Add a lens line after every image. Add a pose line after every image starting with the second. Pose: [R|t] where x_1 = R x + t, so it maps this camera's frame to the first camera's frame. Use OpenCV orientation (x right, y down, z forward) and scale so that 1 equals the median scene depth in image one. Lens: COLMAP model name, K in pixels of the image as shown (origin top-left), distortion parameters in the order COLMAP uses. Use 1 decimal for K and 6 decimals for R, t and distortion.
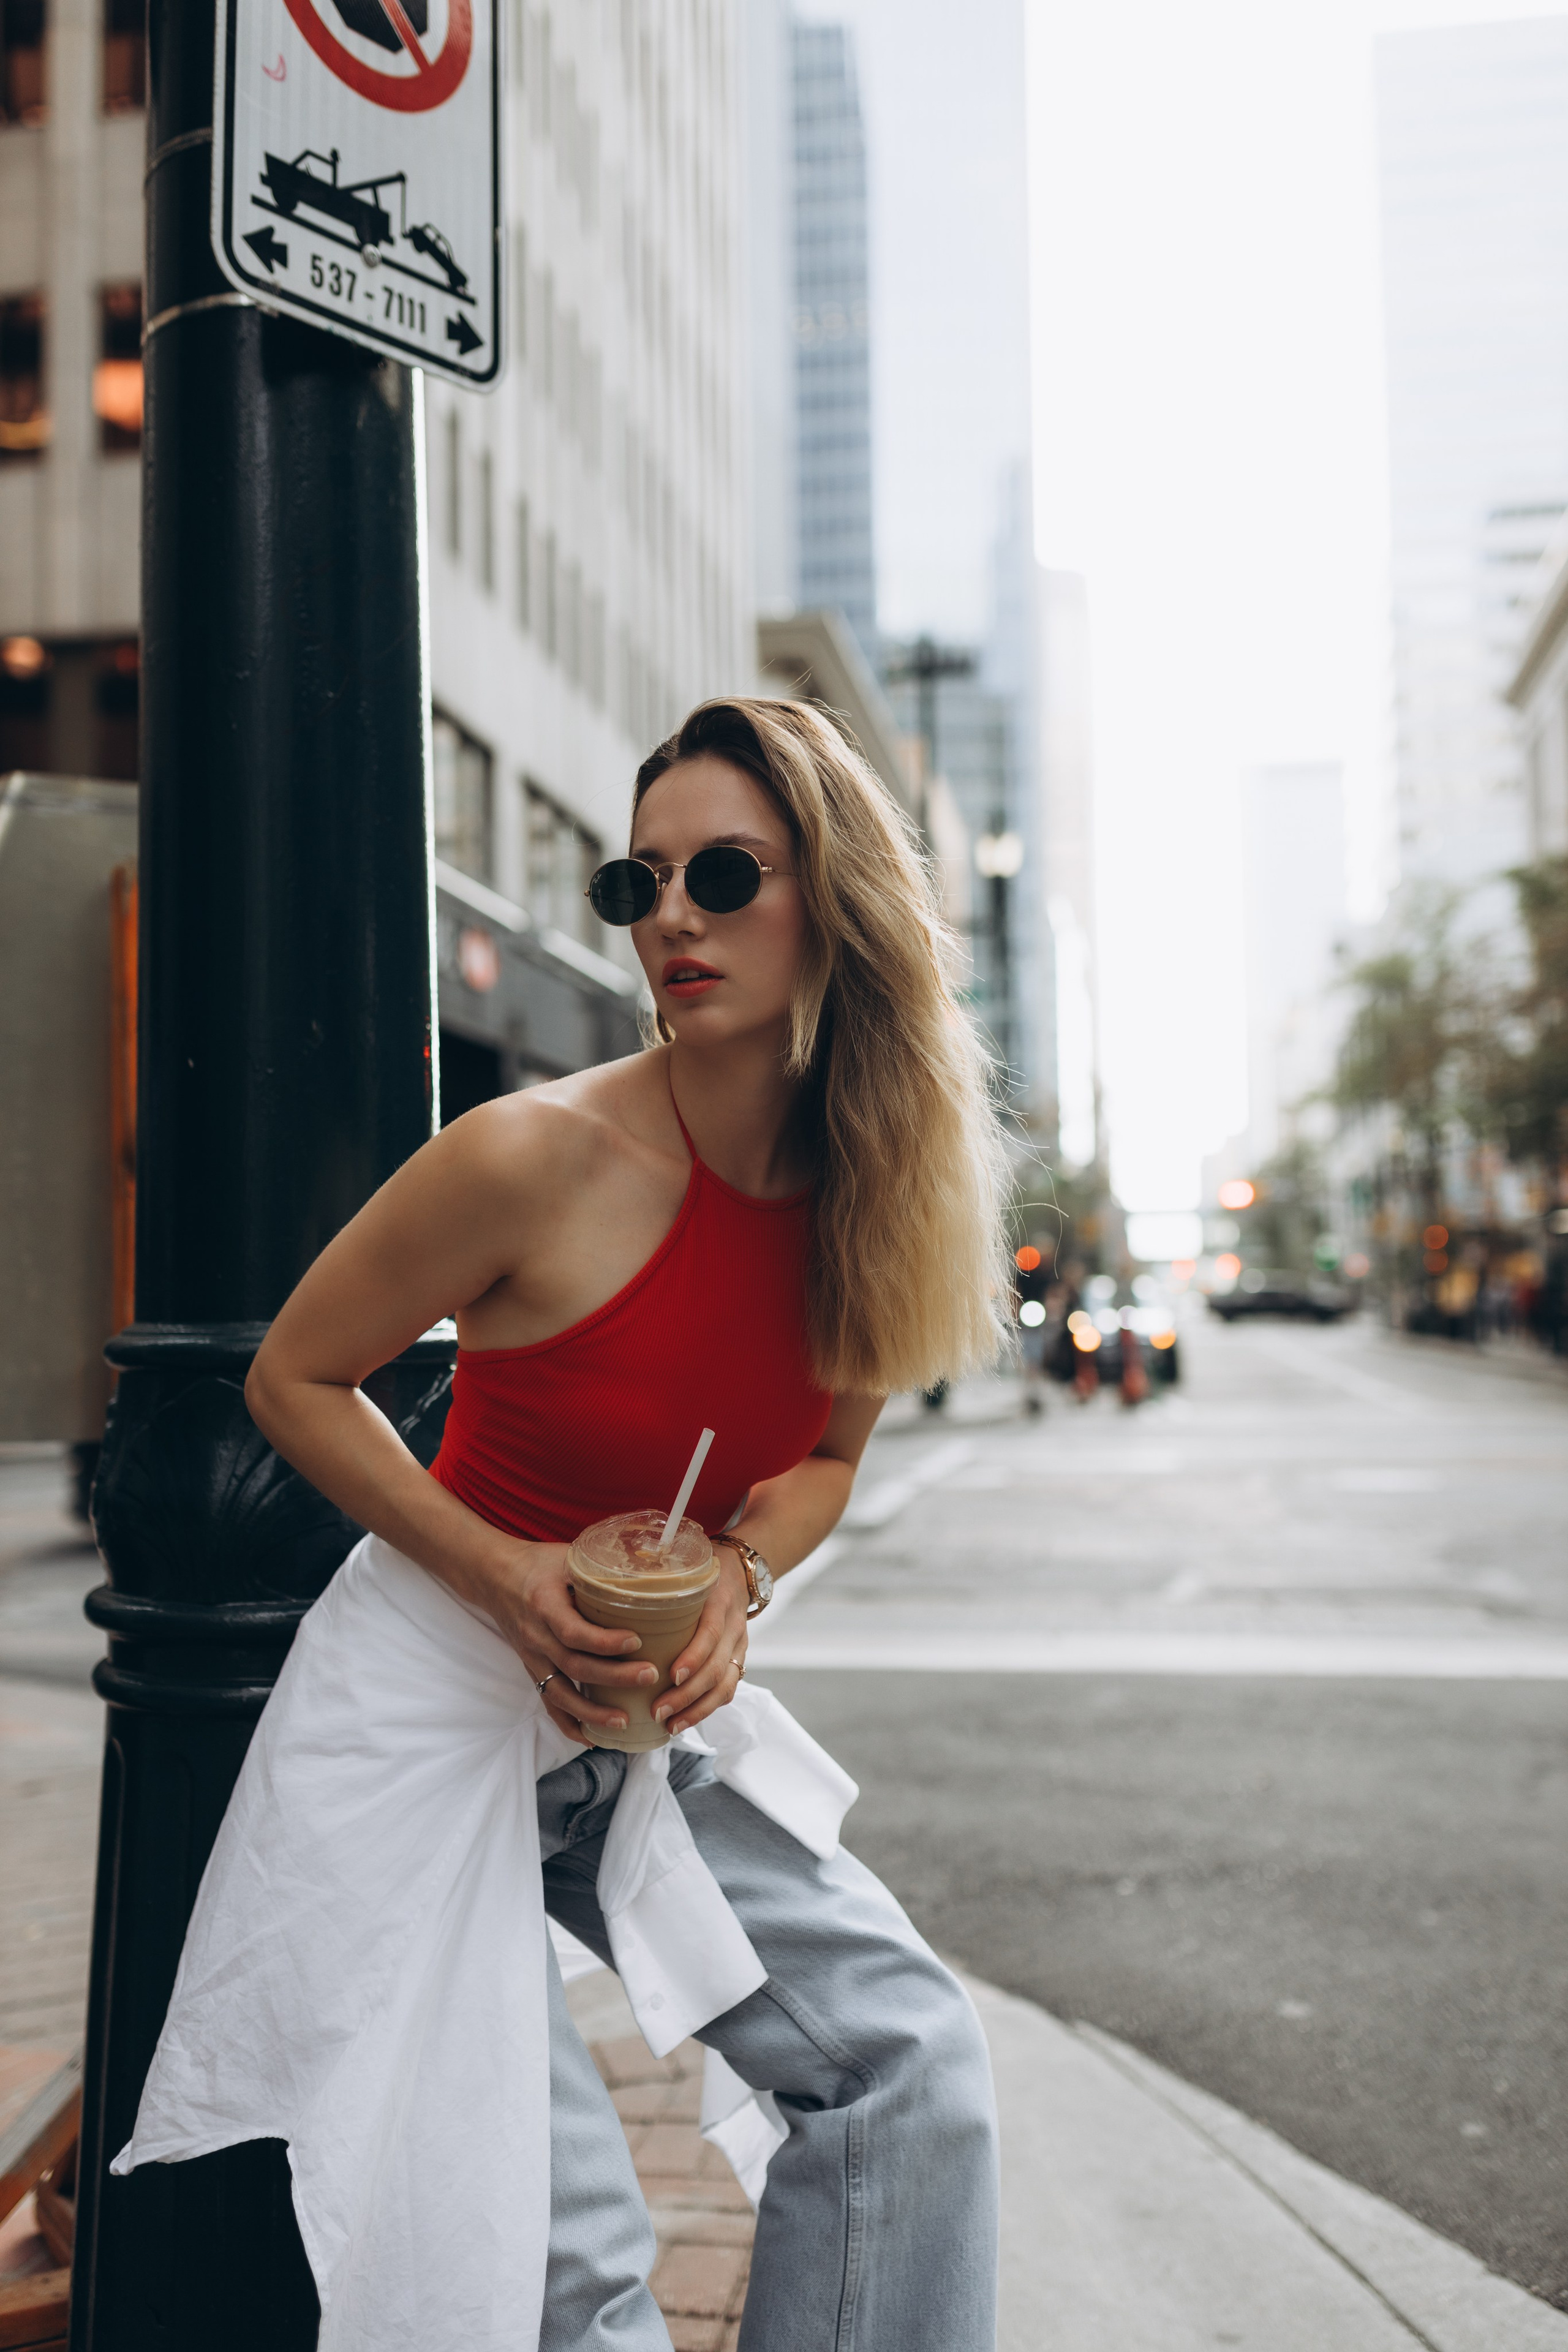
lens RADIAL K [[2256.2, 0, 782.8], [0, 2256.2, 1184.5], [0, 0, 1]] dist [0.064220, -0.130881]
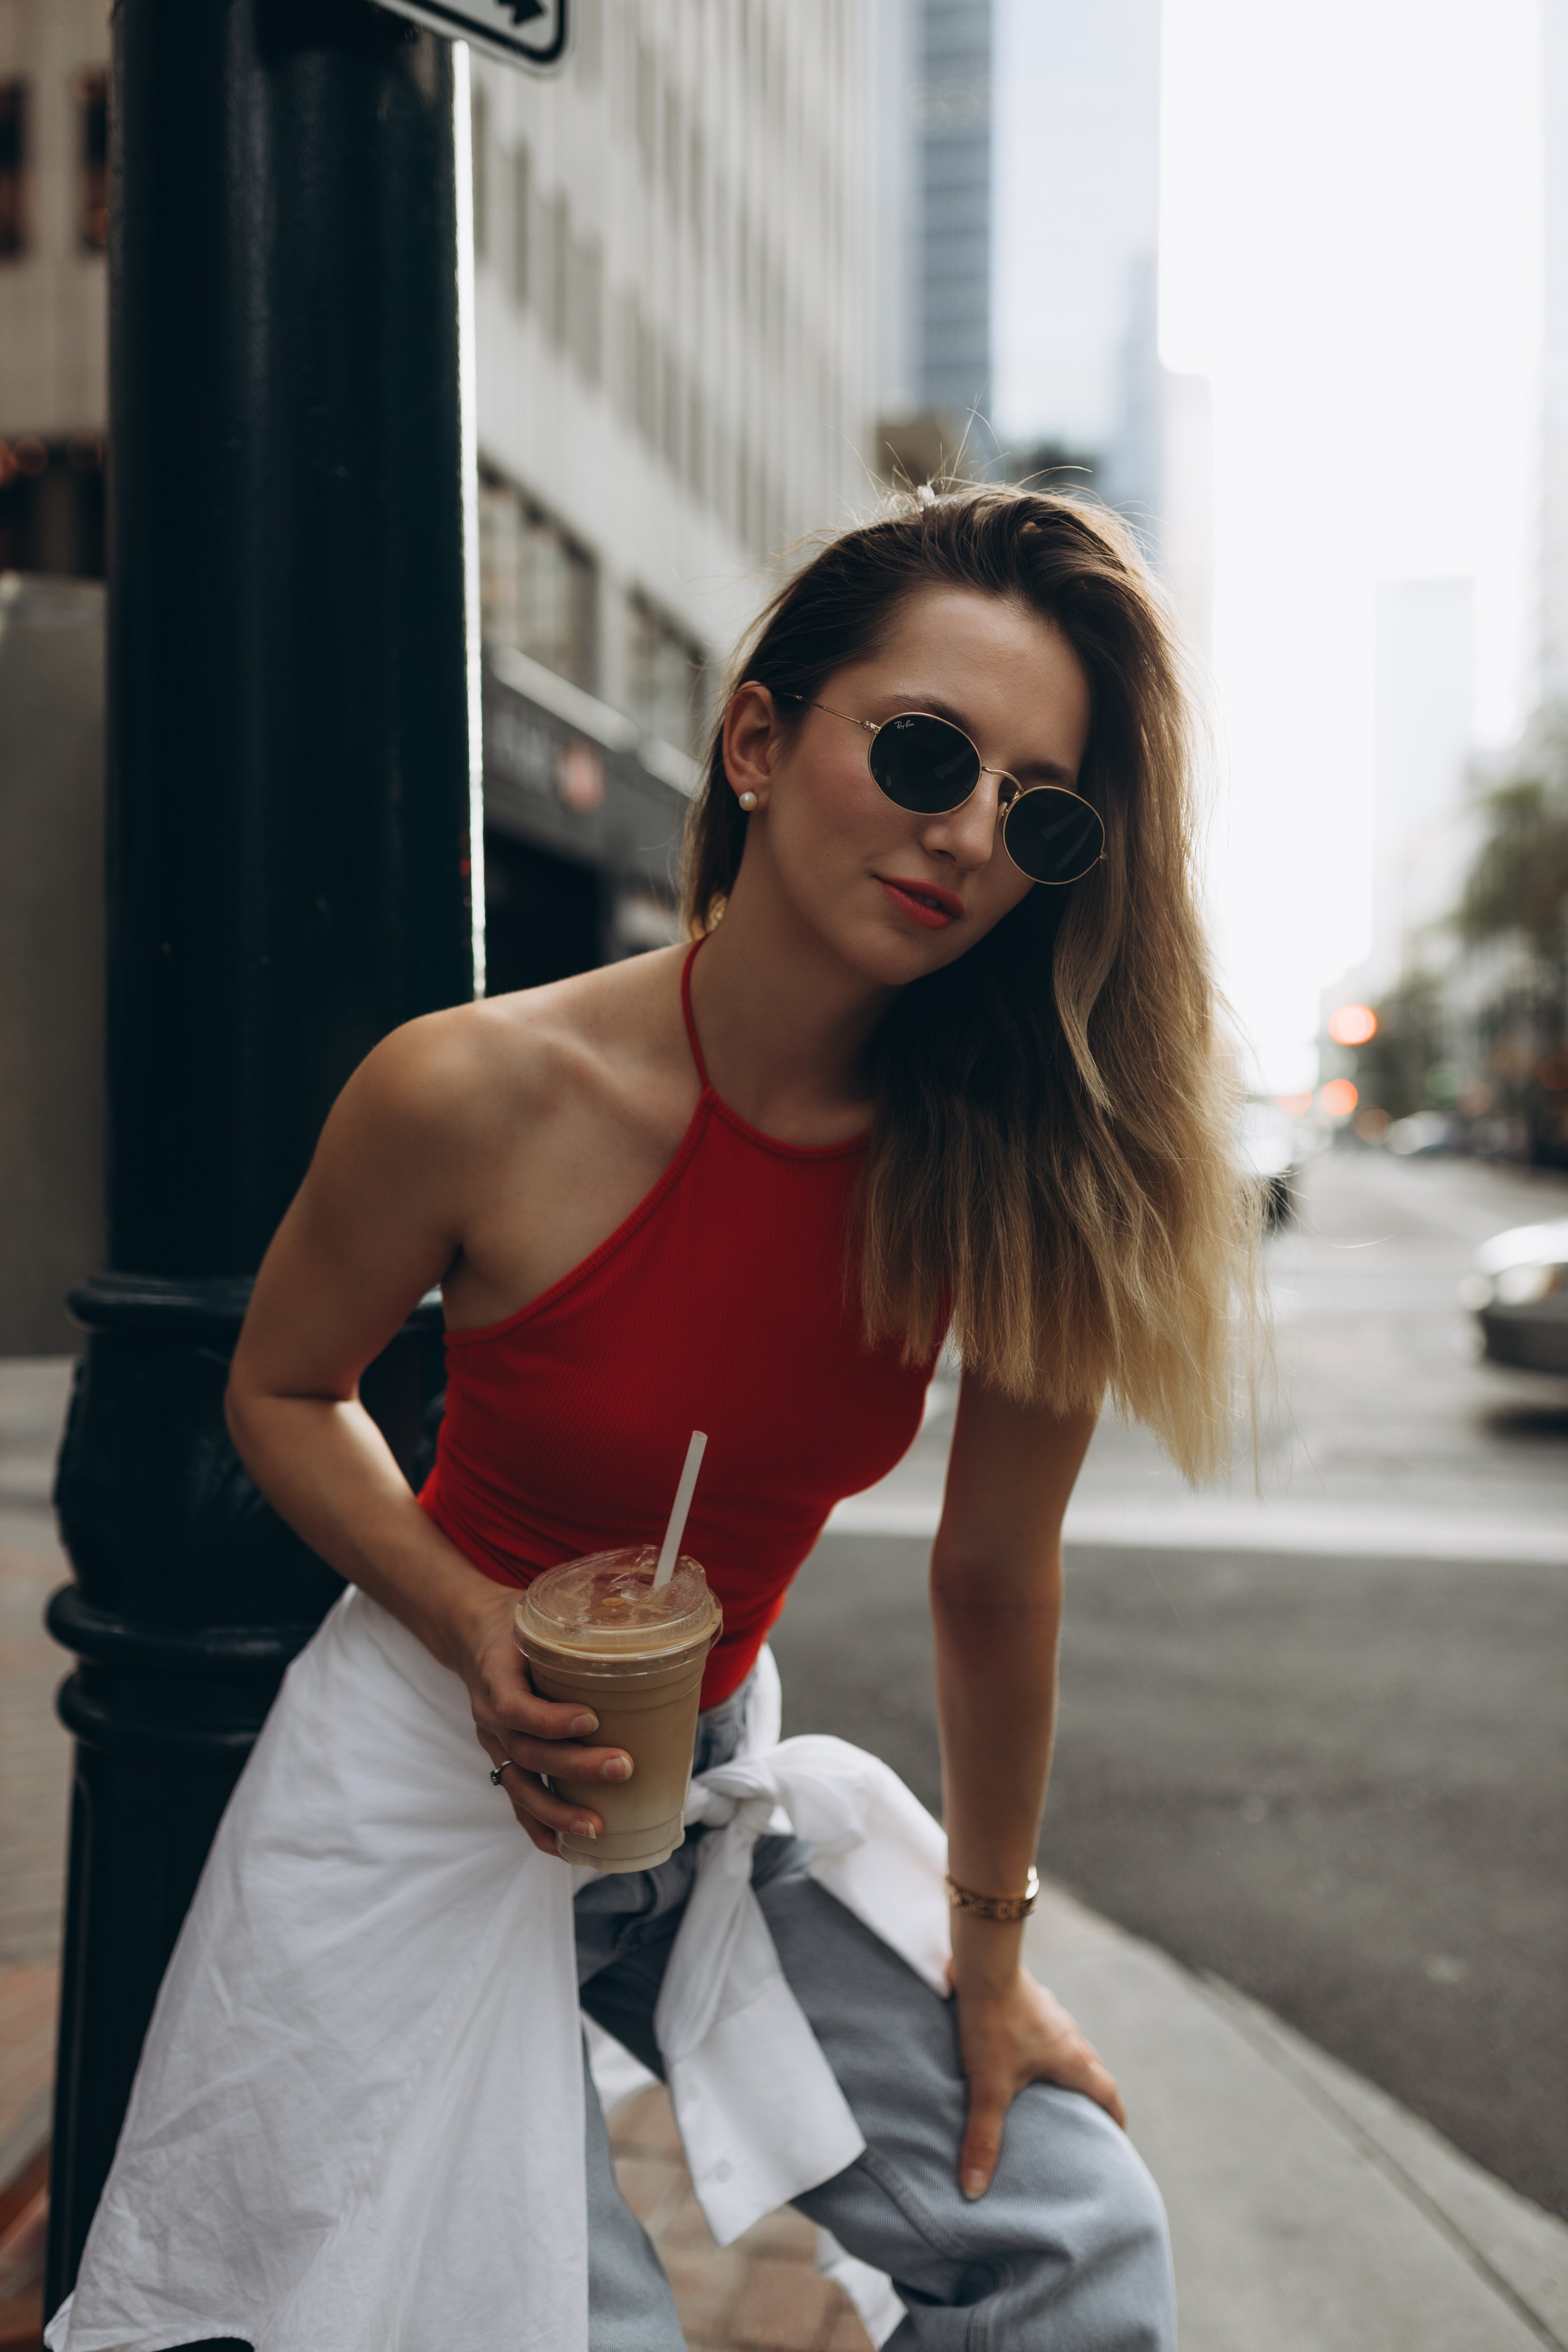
lens RADIAL K [[2264.2, 0, 782.0], [0, 2264.2, 1179.5], [0, 0, 1]] dist [0.063647, -0.126158]
pose [[0.998826, 0.017238, -0.045262, -0.004149], [-0.013736, 0.996970, 0.076566, -0.021238], [0.046445, -0.075855, 0.996037, 0.129151]]
